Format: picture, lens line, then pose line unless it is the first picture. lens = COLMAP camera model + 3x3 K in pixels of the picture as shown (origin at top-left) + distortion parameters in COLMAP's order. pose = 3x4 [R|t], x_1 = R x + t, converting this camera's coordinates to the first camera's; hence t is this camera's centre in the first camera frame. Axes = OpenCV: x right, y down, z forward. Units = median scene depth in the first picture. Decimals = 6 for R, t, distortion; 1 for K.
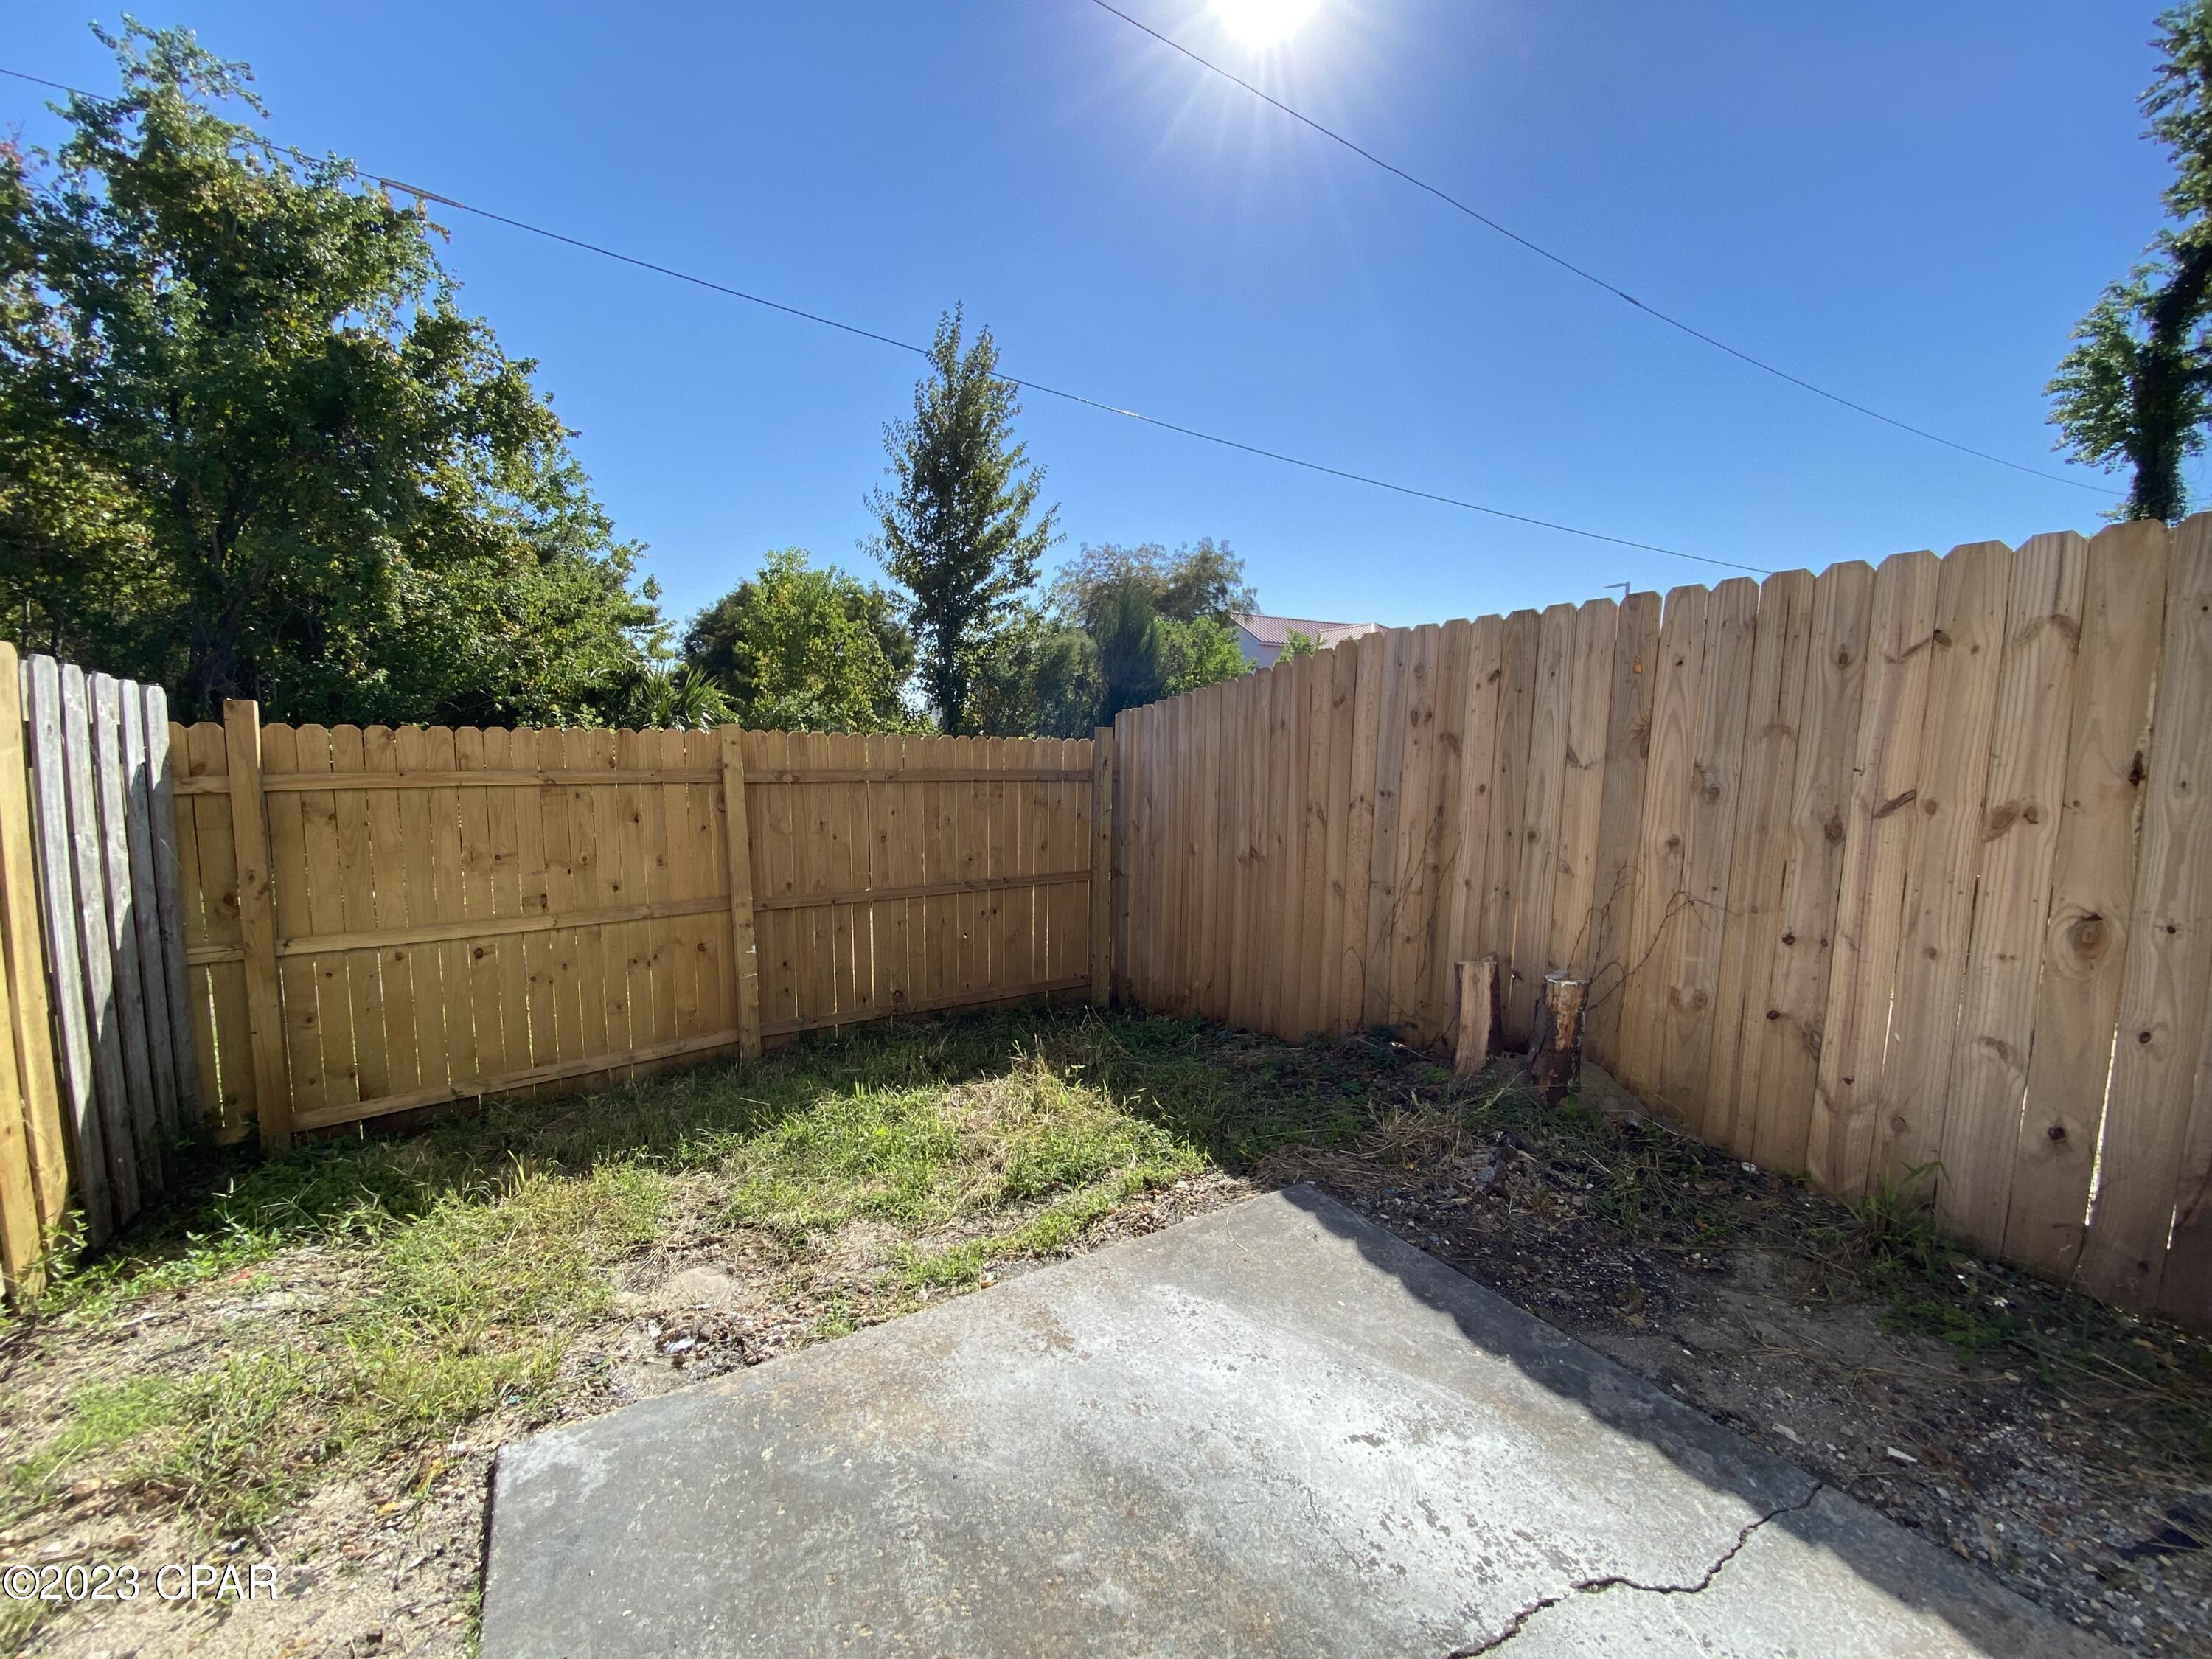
lens RADIAL K [[899.6, 0, 1097.7], [0, 899.6, 835.5], [0, 0, 1]] dist [0.028697, -0.022748]
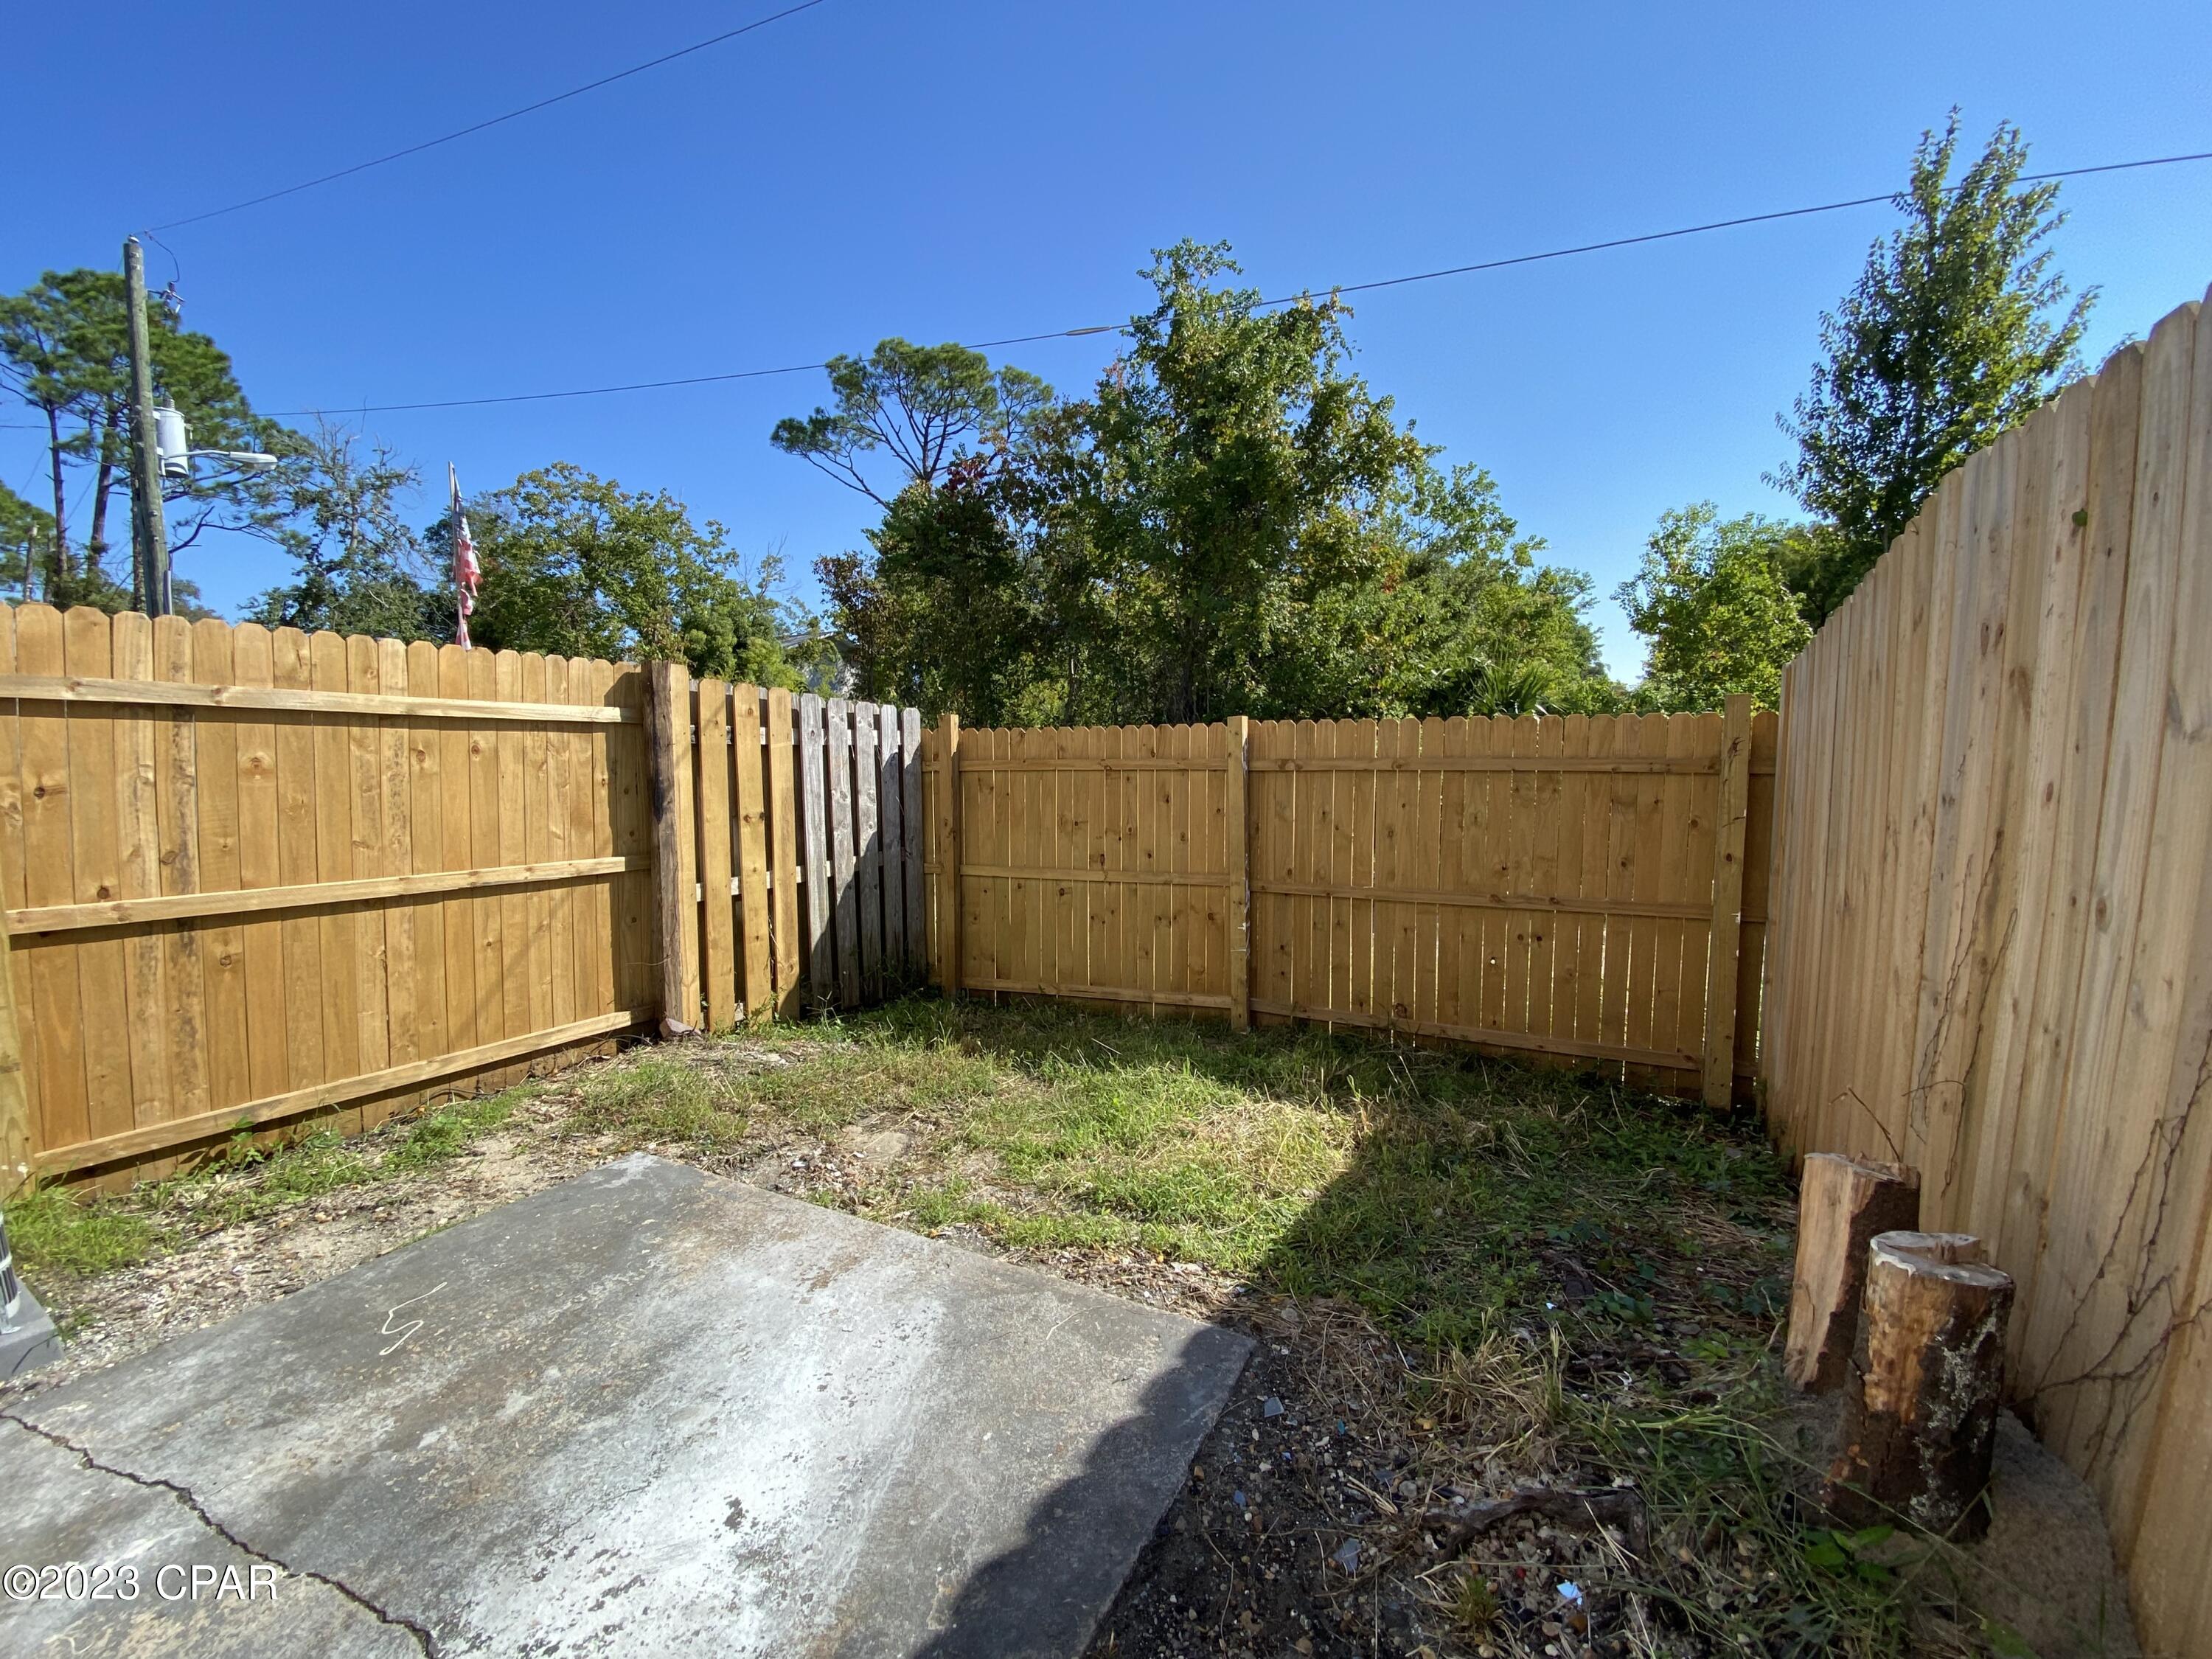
lens RADIAL K [[899.6, 0, 1097.7], [0, 899.6, 835.5], [0, 0, 1]] dist [0.028697, -0.022748]
pose [[0.514352, 0.071316, -0.854609, 0.538912], [-0.068350, 0.996775, 0.042042, -0.017858], [0.854851, 0.036788, 0.517567, 0.380502]]
